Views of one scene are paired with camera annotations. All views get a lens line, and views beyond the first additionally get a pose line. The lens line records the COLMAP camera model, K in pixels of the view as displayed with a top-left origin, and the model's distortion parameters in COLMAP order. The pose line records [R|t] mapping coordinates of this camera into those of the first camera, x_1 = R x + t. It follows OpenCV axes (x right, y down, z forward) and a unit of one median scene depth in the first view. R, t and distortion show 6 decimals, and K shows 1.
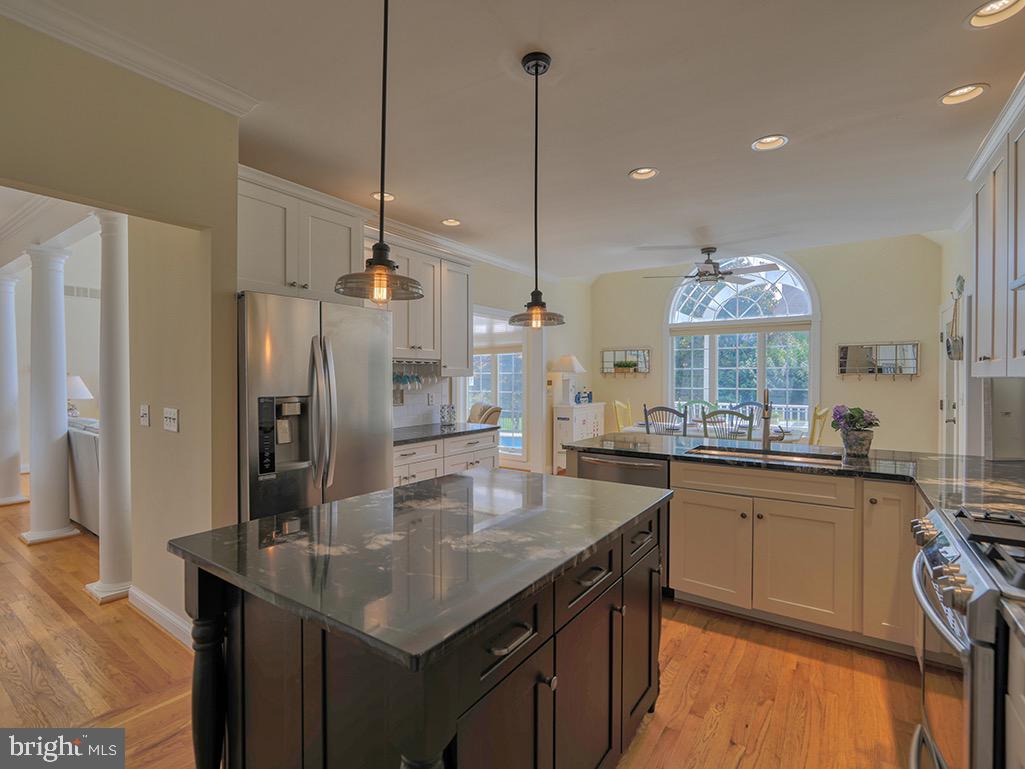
lens RADIAL K [[483.8, 0, 517.5], [0, 483.8, 378.8], [0, 0, 1]] dist [-0.004260, 0.000720]
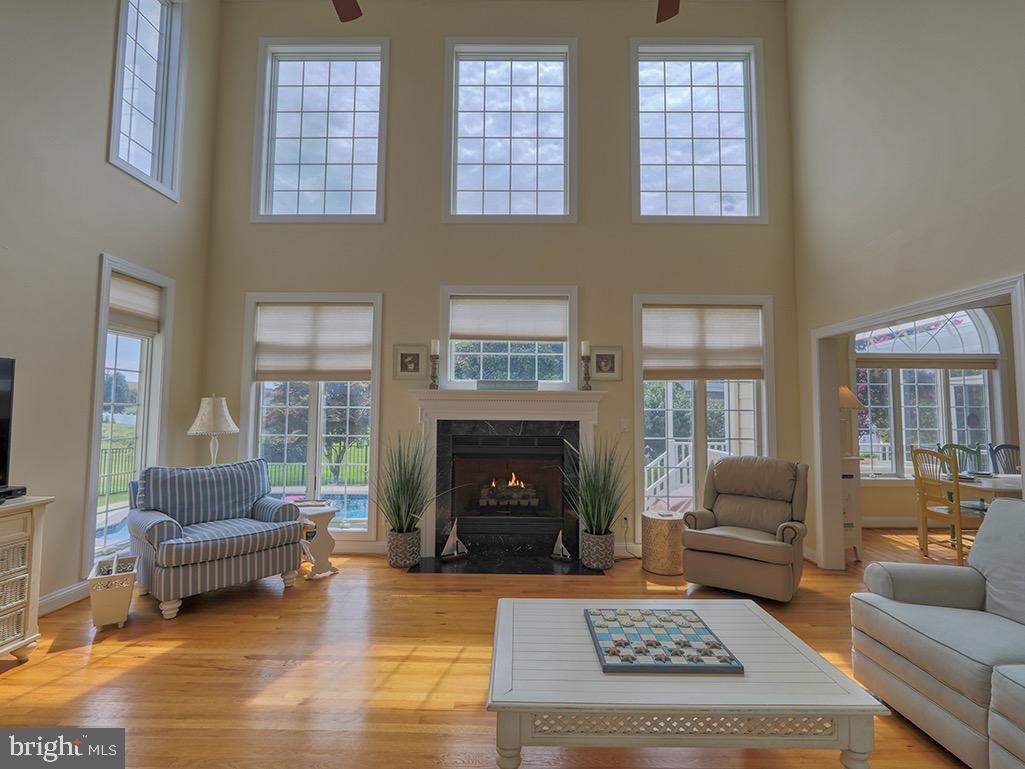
lens RADIAL K [[482.0, 0, 509.9], [0, 482.0, 368.7], [0, 0, 1]] dist [-0.014045, 0.000883]
pose [[0.838339, 0.056038, 0.542261, -0.734088], [-0.004837, 0.995428, -0.095390, -0.005042], [-0.545127, 0.077346, 0.834778, 0.744988]]
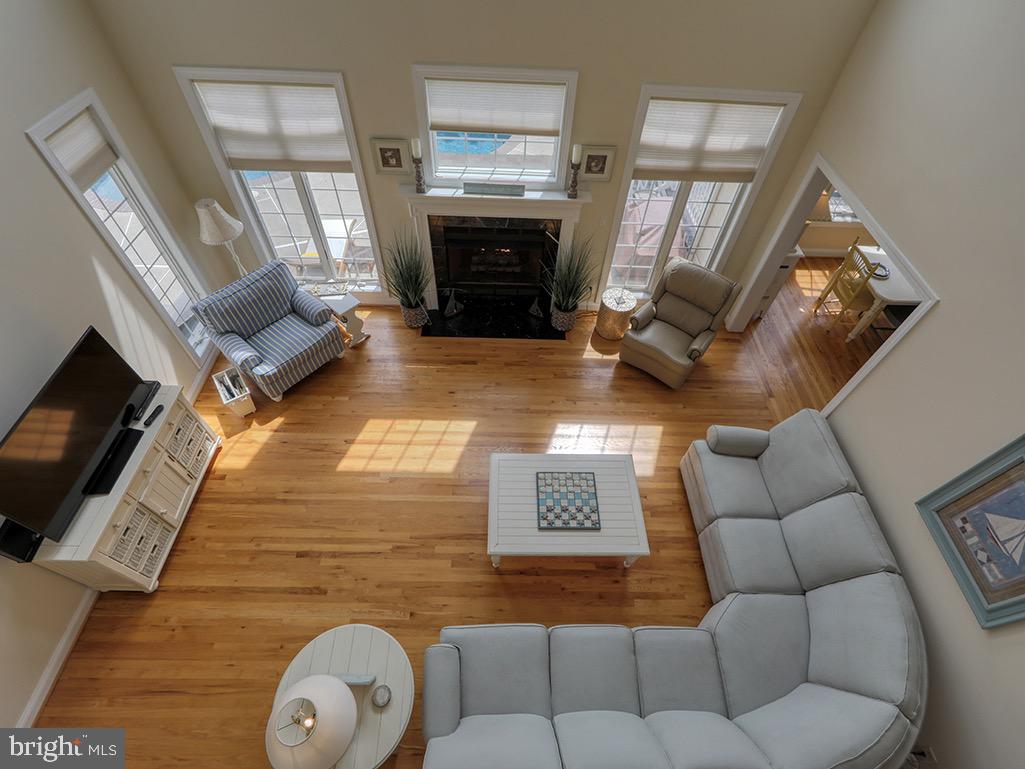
lens RADIAL K [[482.3, 0, 506.6], [0, 482.3, 383.4], [0, 0, 1]] dist [-0.012403, -0.000063]
pose [[0.830652, -0.416184, 0.369877, -0.716860], [-0.020694, 0.640765, 0.767458, -0.432179], [-0.556408, -0.645145, 0.523640, 0.775886]]
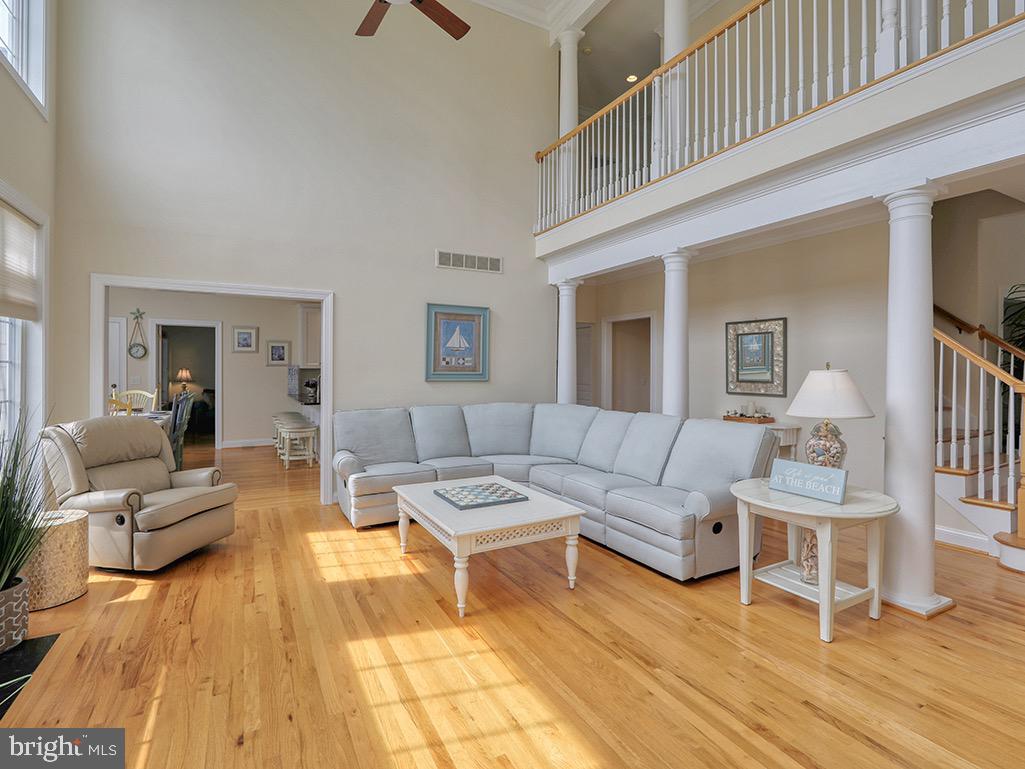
lens RADIAL K [[512.6, 0, 520.6], [0, 512.6, 366.6], [0, 0, 1]] dist [-0.000612, 0.000286]
pose [[-0.887615, -0.000753, 0.460586, -0.781716], [0.000393, 0.999997, 0.002393, -0.008560], [-0.460586, 0.002305, -0.887612, 1.436633]]
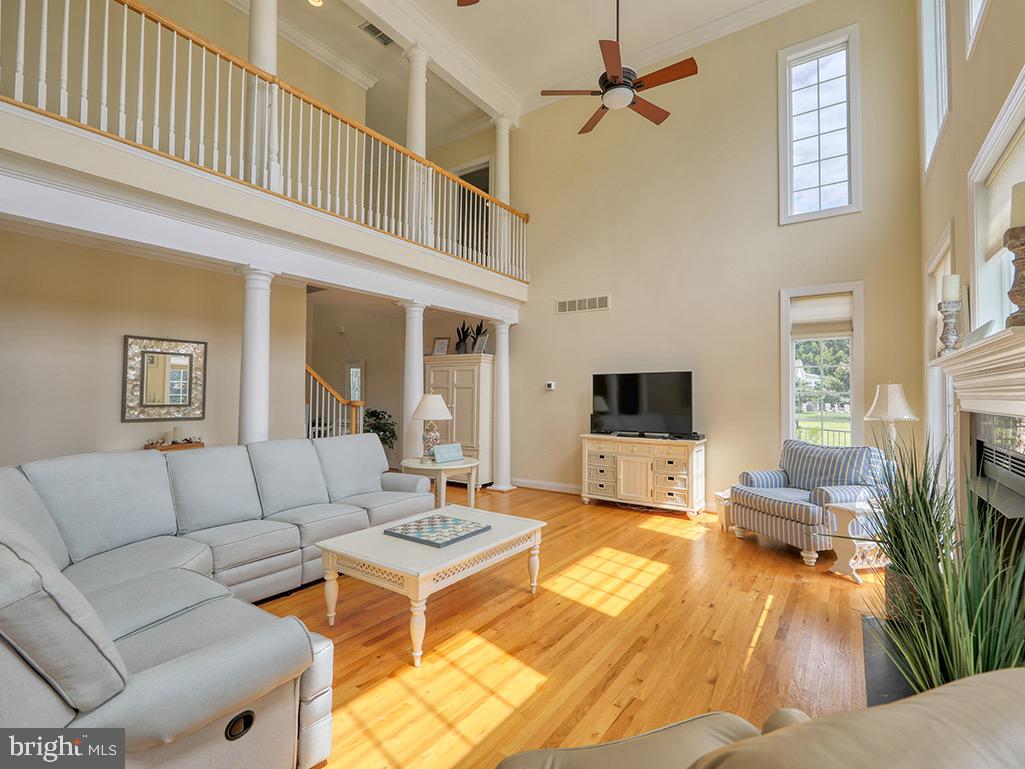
lens RADIAL K [[483.8, 0, 517.5], [0, 483.8, 378.8], [0, 0, 1]] dist [-0.004260, 0.000720]
pose [[-0.003880, -0.036111, -0.999340, 0.020879], [-0.014313, 0.999247, -0.036052, -0.004225], [0.999890, 0.014164, -0.004394, 1.038976]]
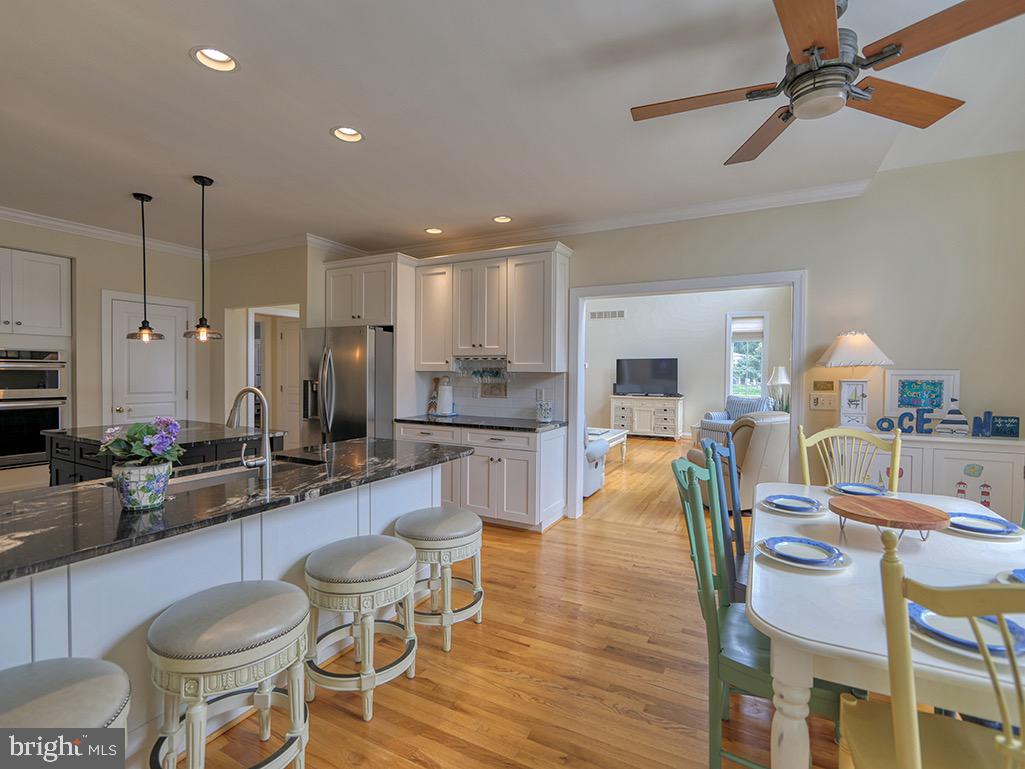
lens RADIAL K [[482.3, 0, 506.6], [0, 482.3, 383.4], [0, 0, 1]] dist [-0.012403, -0.000063]
pose [[0.103021, 0.024593, -0.994375, 0.621191], [-0.013247, 0.999640, 0.023351, -0.002581], [0.994591, 0.010766, 0.103309, 0.645208]]
